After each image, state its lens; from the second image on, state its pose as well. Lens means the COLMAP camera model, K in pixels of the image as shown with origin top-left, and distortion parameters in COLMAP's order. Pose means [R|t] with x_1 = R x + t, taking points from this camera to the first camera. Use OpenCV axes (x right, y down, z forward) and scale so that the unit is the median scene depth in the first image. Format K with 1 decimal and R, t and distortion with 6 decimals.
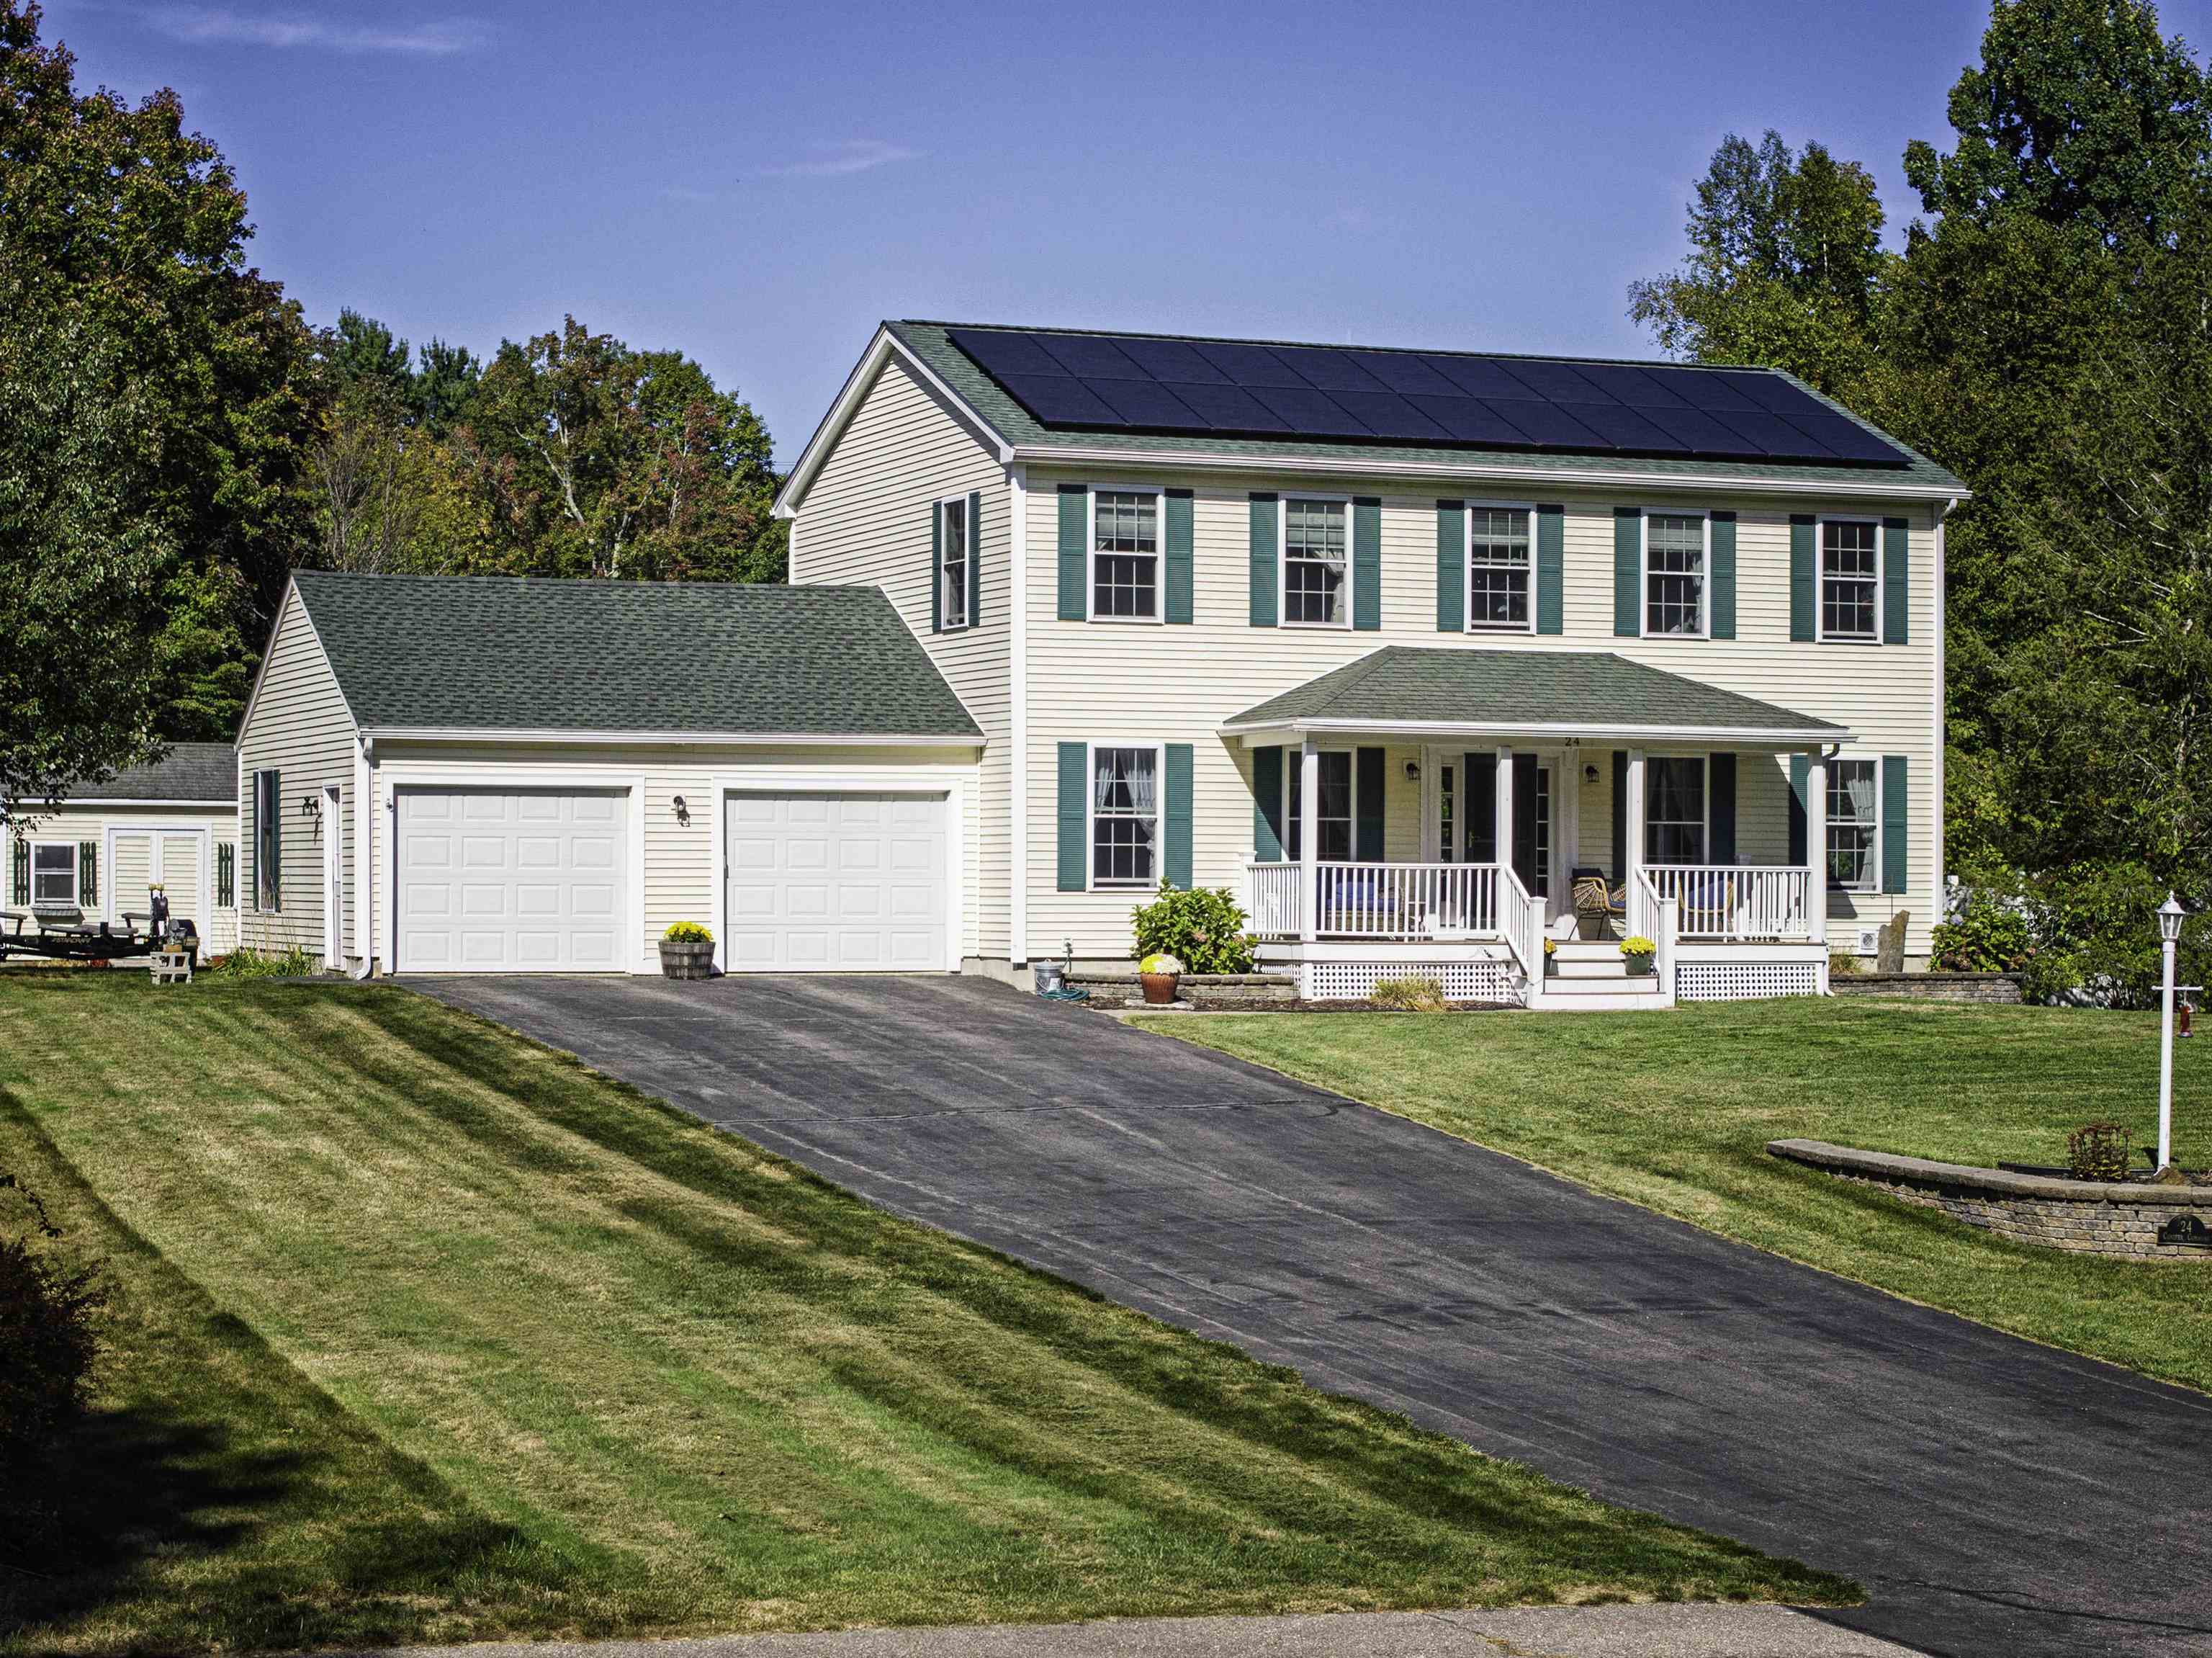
lens RADIAL K [[4451.7, 0, 1106.0], [0, 4451.7, 829.0], [0, 0, 1]] dist [-0.054771, -0.100202]
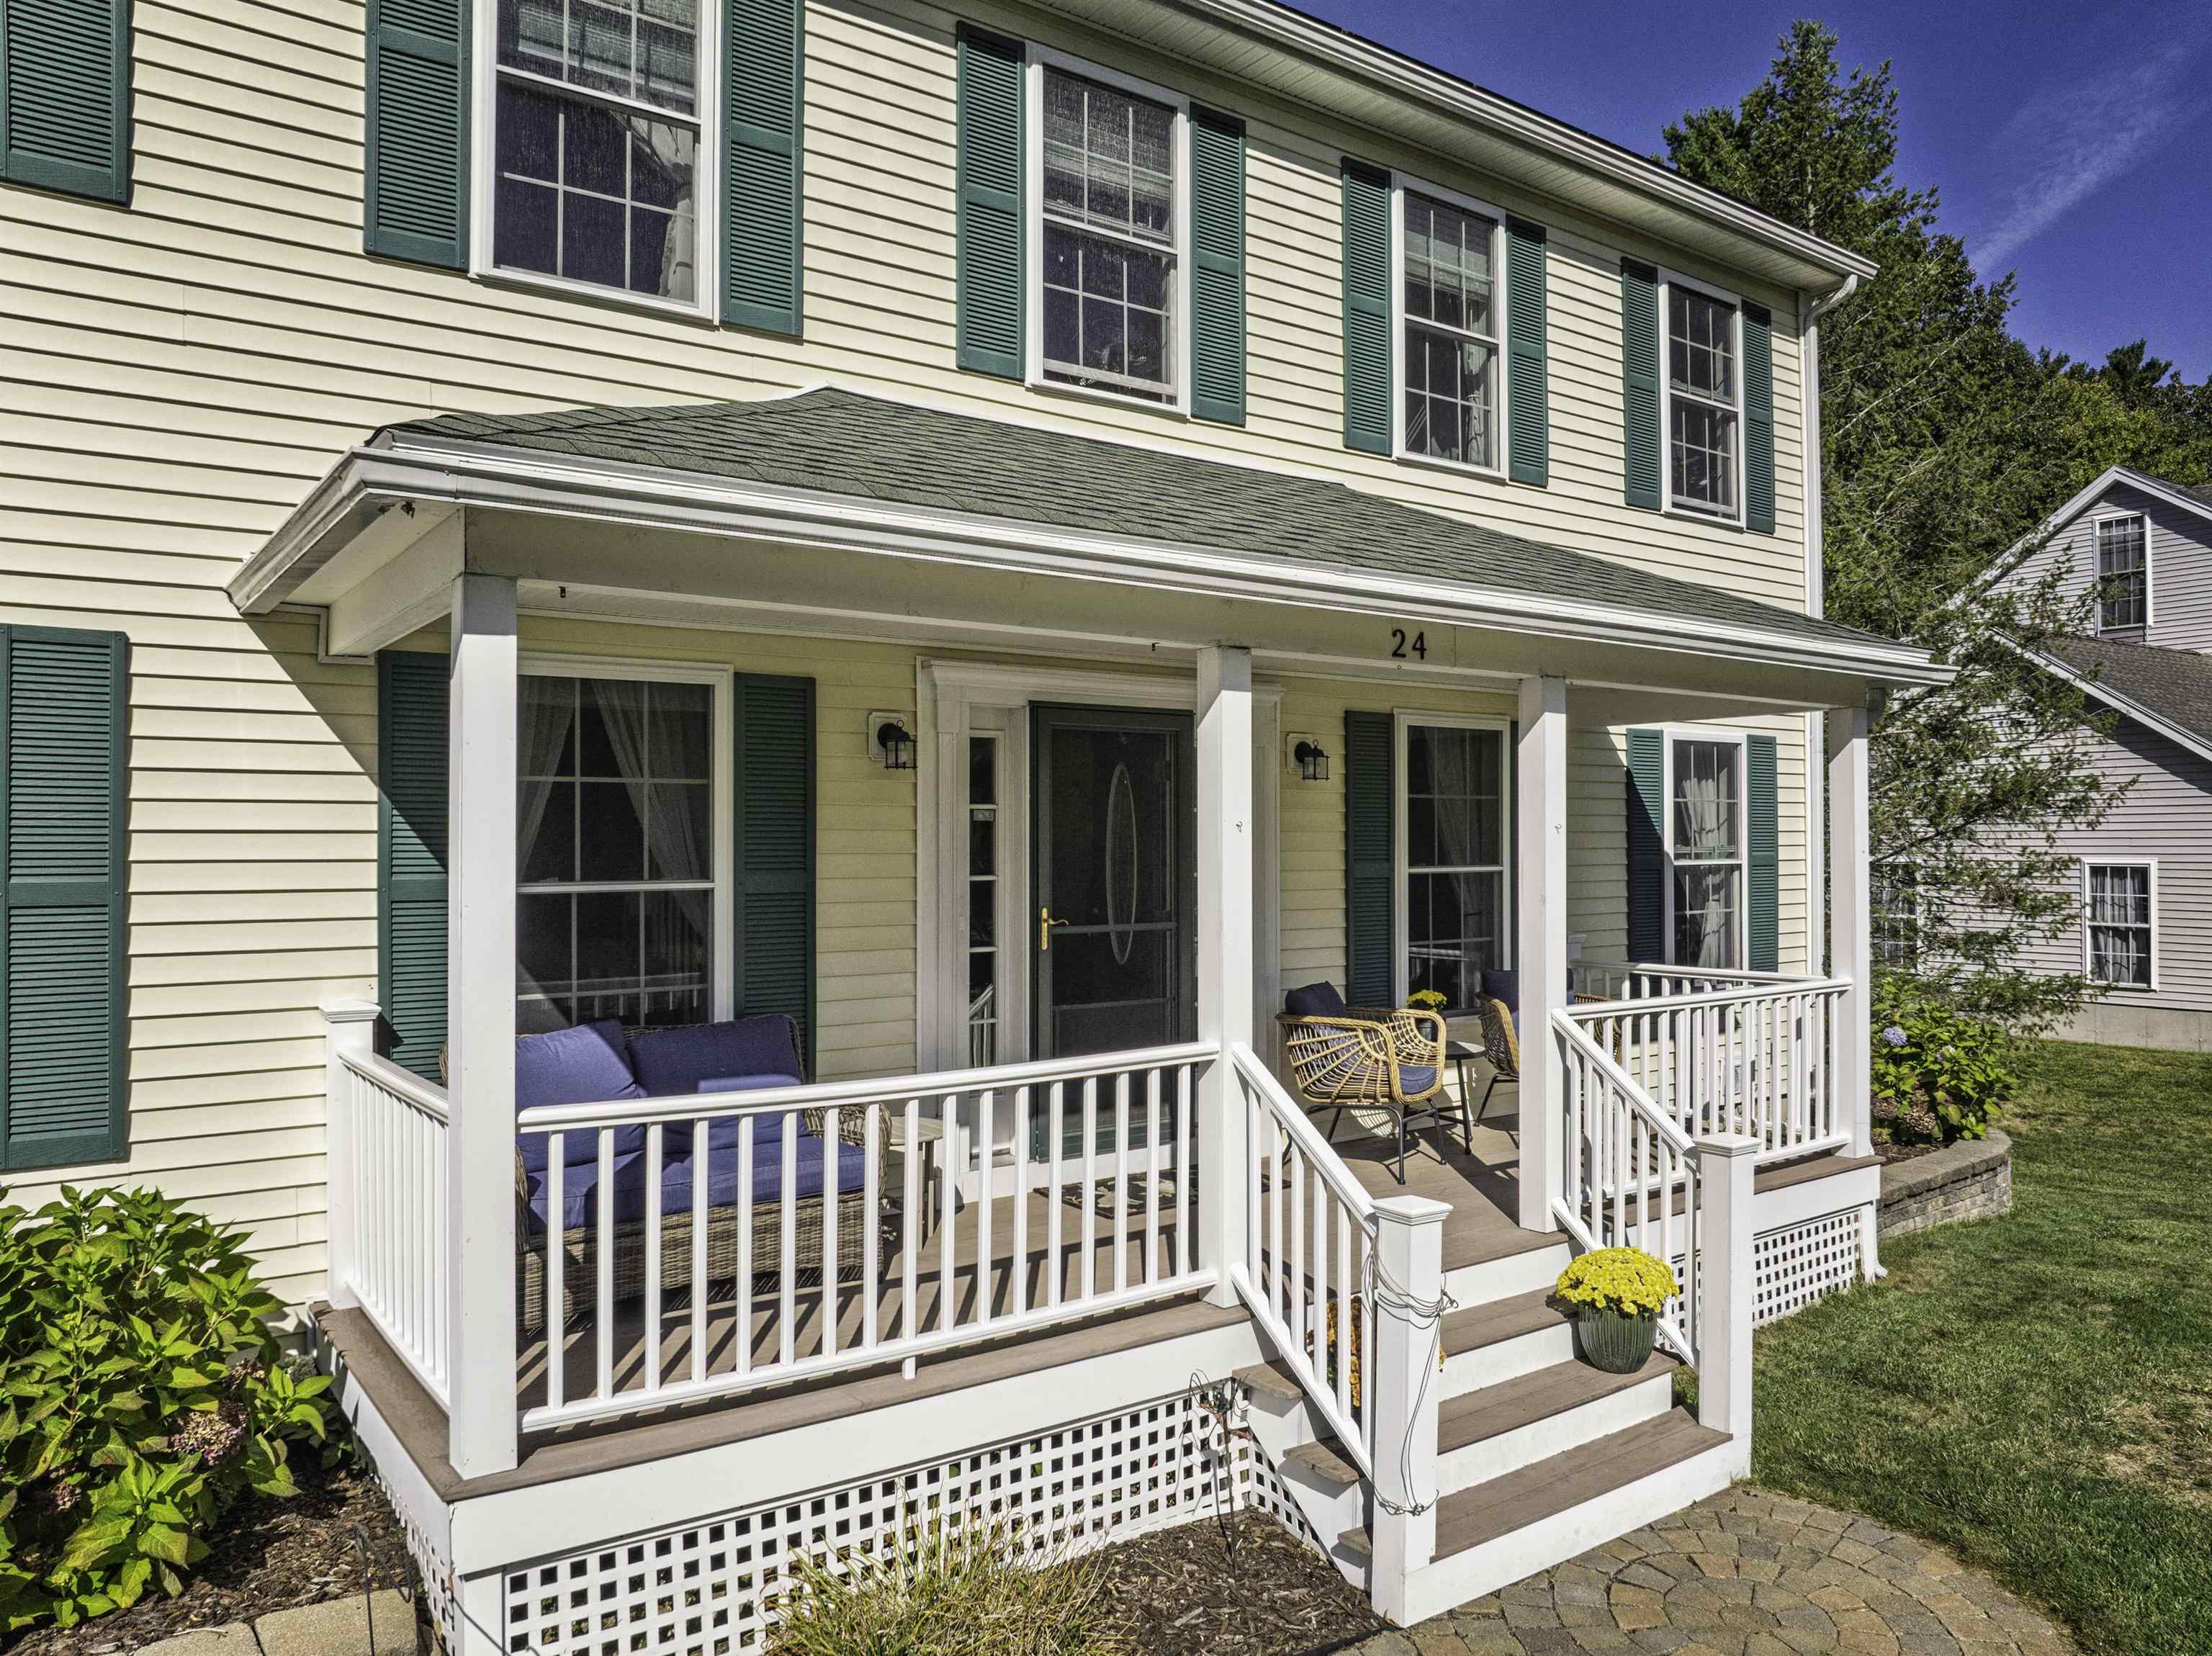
lens RADIAL K [[1569.8, 0, 1106.0], [0, 1569.8, 828.0], [0, 0, 1]] dist [-0.040421, -0.000850]
pose [[0.968821, -0.005541, 0.247701, 0.055192], [0.003714, 0.999962, 0.007842, -0.007398], [-0.247735, -0.006678, 0.968805, 0.891769]]
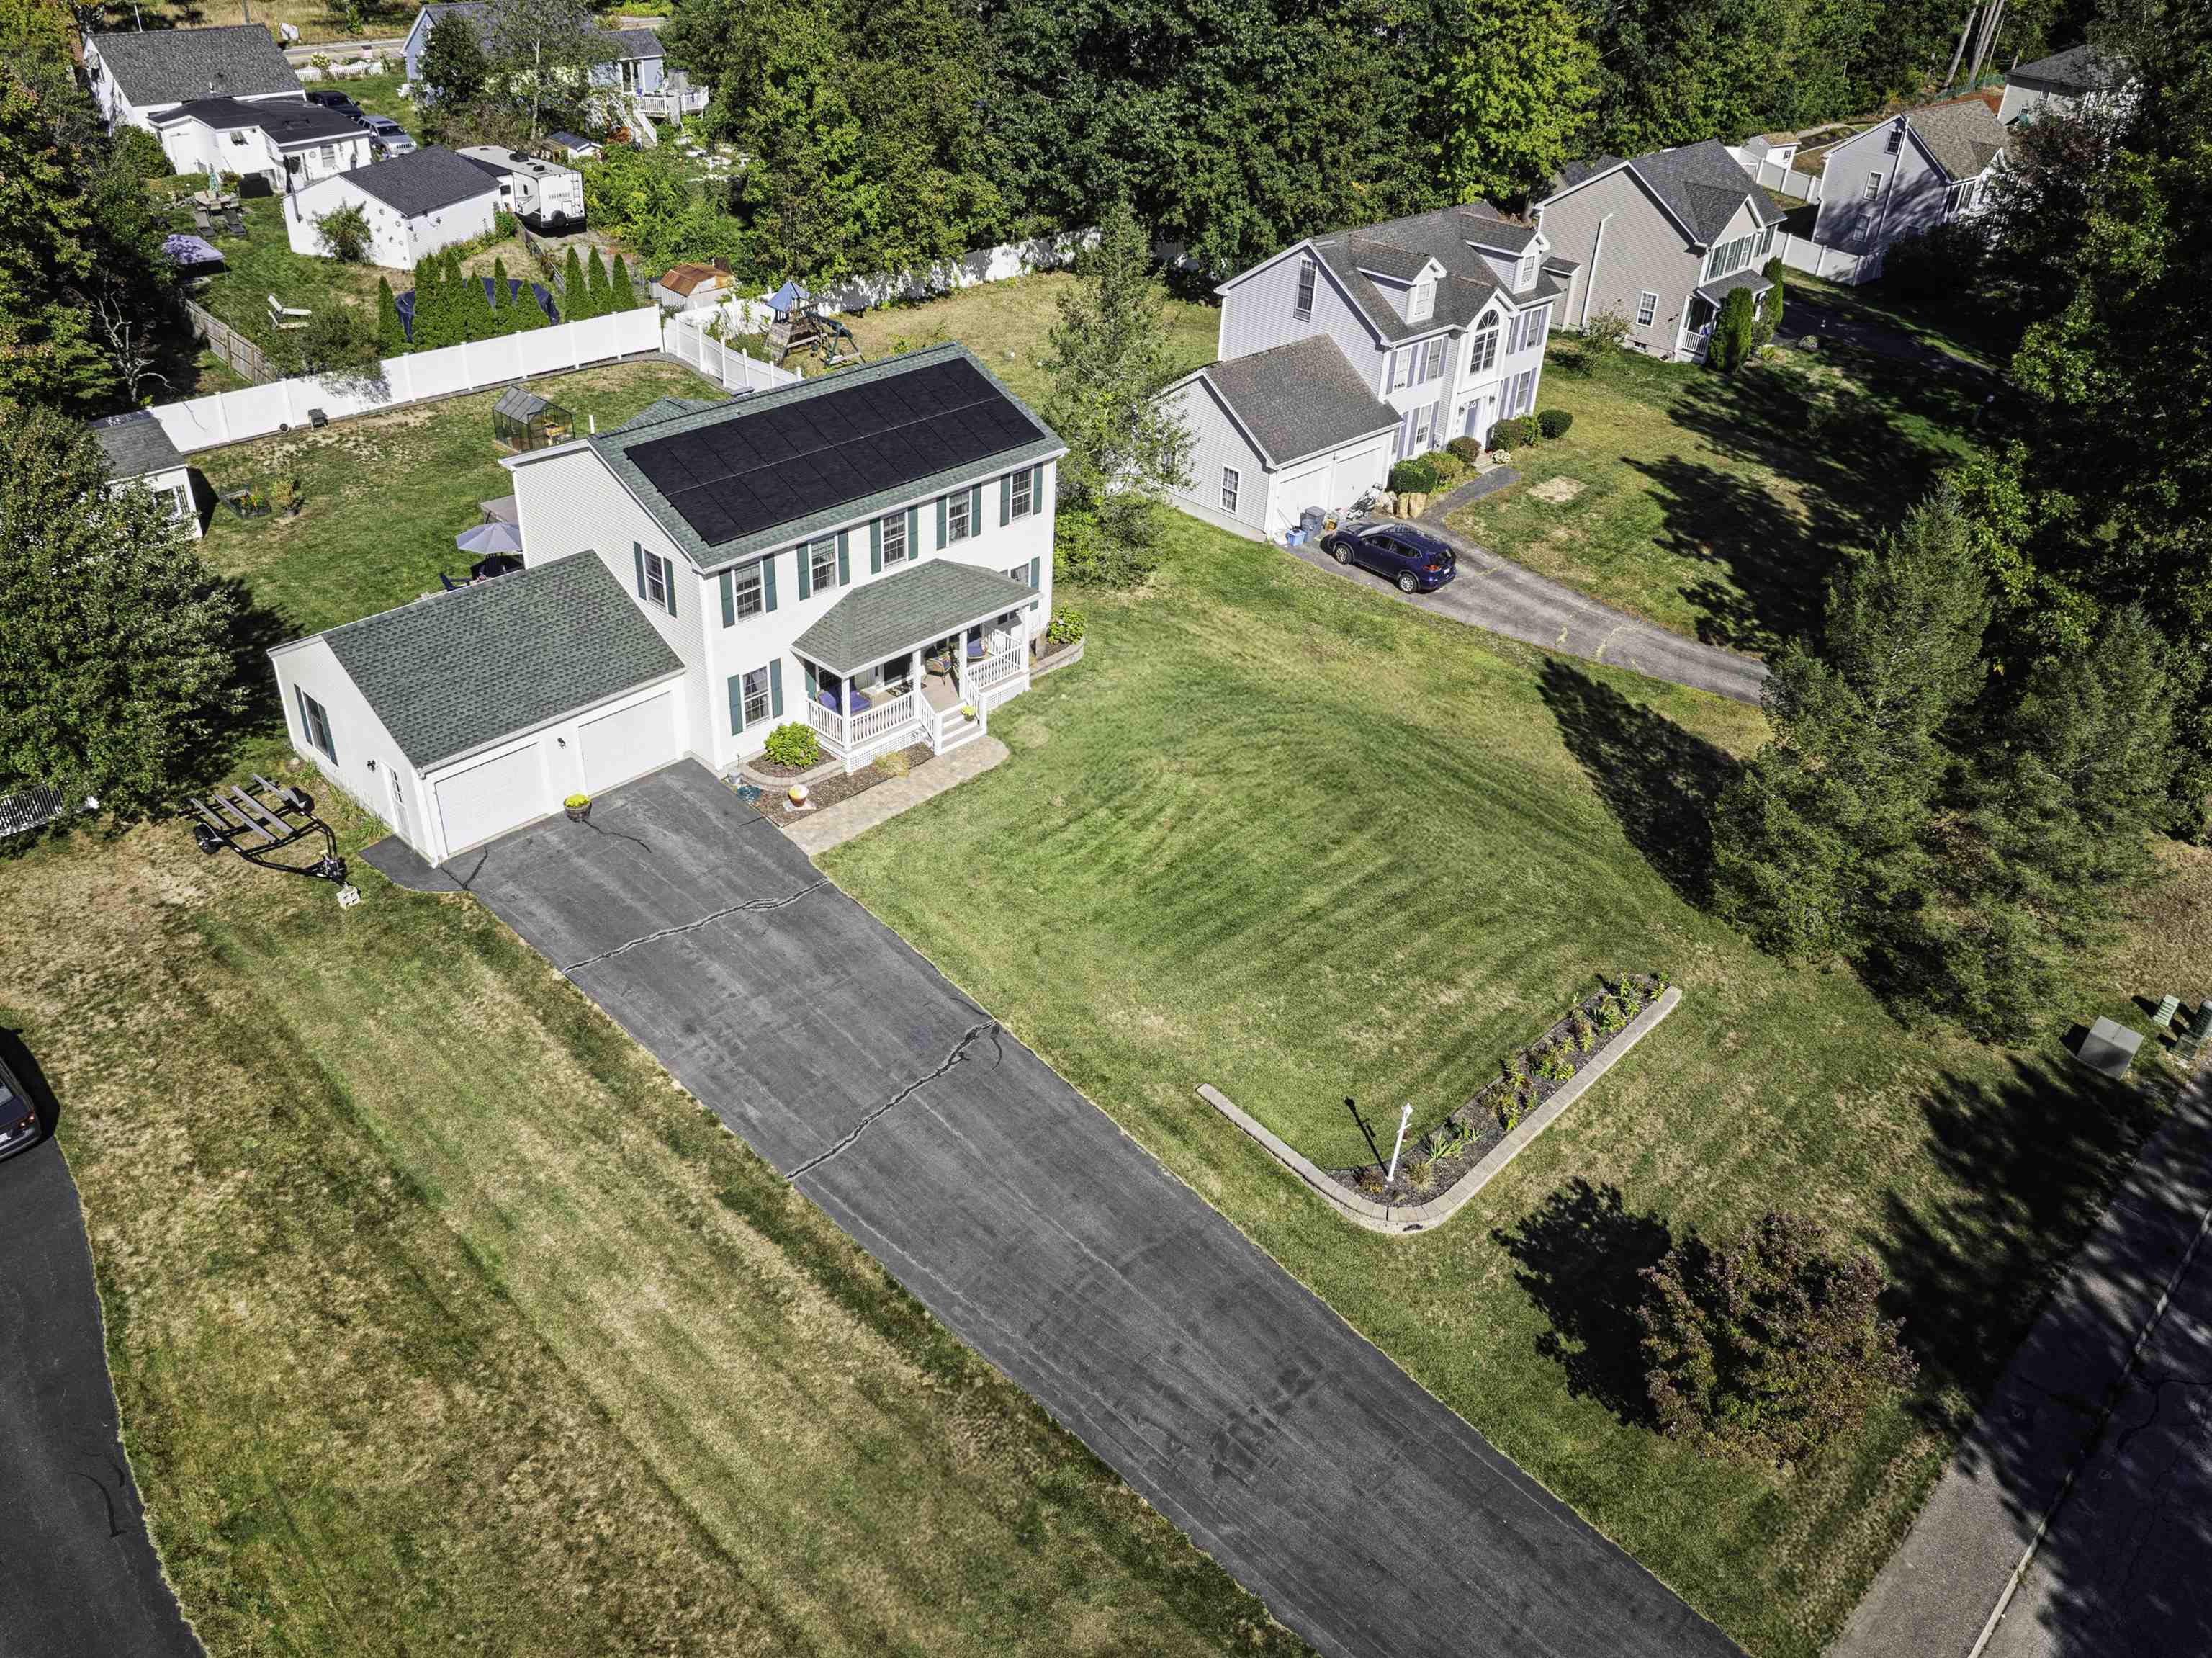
lens RADIAL K [[1668.7, 0, 1097.7], [0, 1668.7, 782.1], [0, 0, 1]] dist [-0.039619, -0.003706]
pose [[0.901625, -0.194474, 0.386331, -0.173134], [-0.048955, 0.841588, 0.537897, -0.425800], [-0.429739, -0.503894, 0.749277, 0.271089]]
